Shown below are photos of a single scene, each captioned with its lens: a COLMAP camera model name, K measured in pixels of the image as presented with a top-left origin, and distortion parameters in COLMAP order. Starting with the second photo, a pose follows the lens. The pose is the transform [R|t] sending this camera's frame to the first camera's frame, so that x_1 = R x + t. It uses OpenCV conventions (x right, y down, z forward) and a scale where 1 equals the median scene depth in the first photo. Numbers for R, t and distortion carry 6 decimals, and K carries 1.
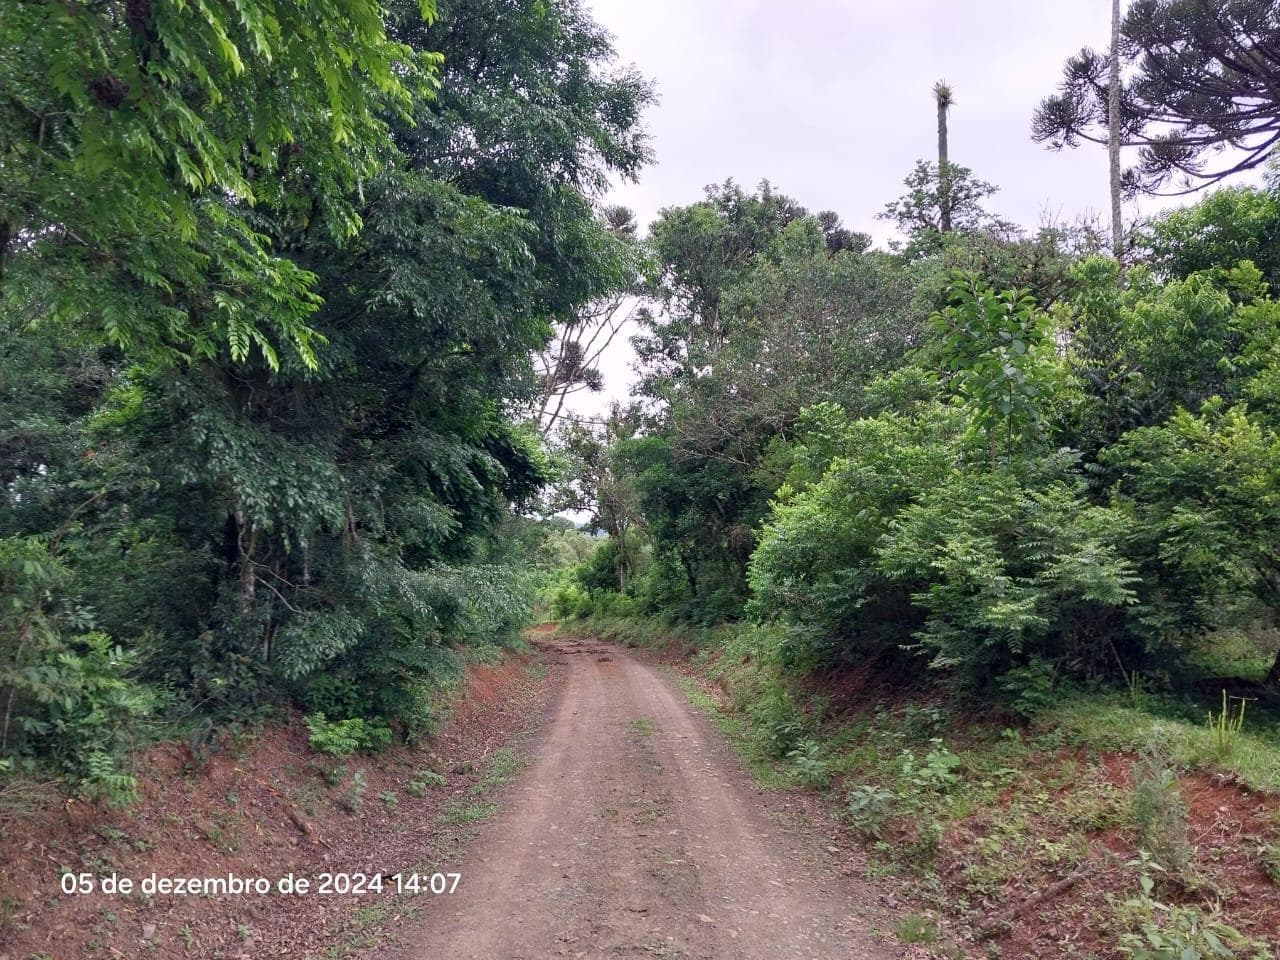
lens RADIAL K [[985.5, 0, 632.6], [0, 985.5, 484.7], [0, 0, 1]] dist [0.036901, -0.008127]
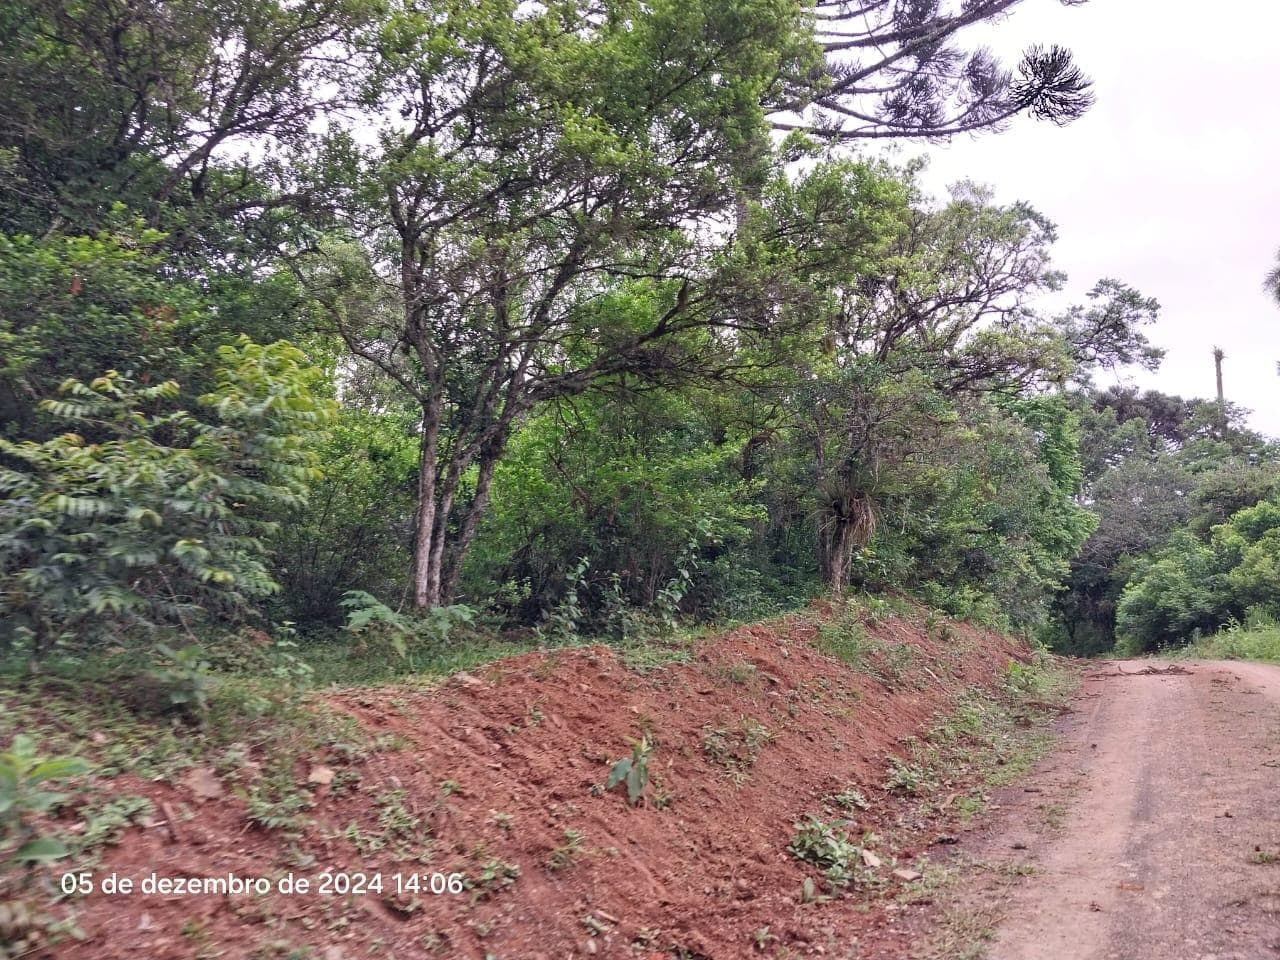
lens RADIAL K [[985.5, 0, 632.6], [0, 985.5, 484.7], [0, 0, 1]] dist [0.036901, -0.008127]
pose [[0.951301, -0.039850, -0.305677, -0.425362], [0.014527, 0.996303, -0.084677, -0.082332], [0.307921, 0.076113, 0.948362, -2.905999]]
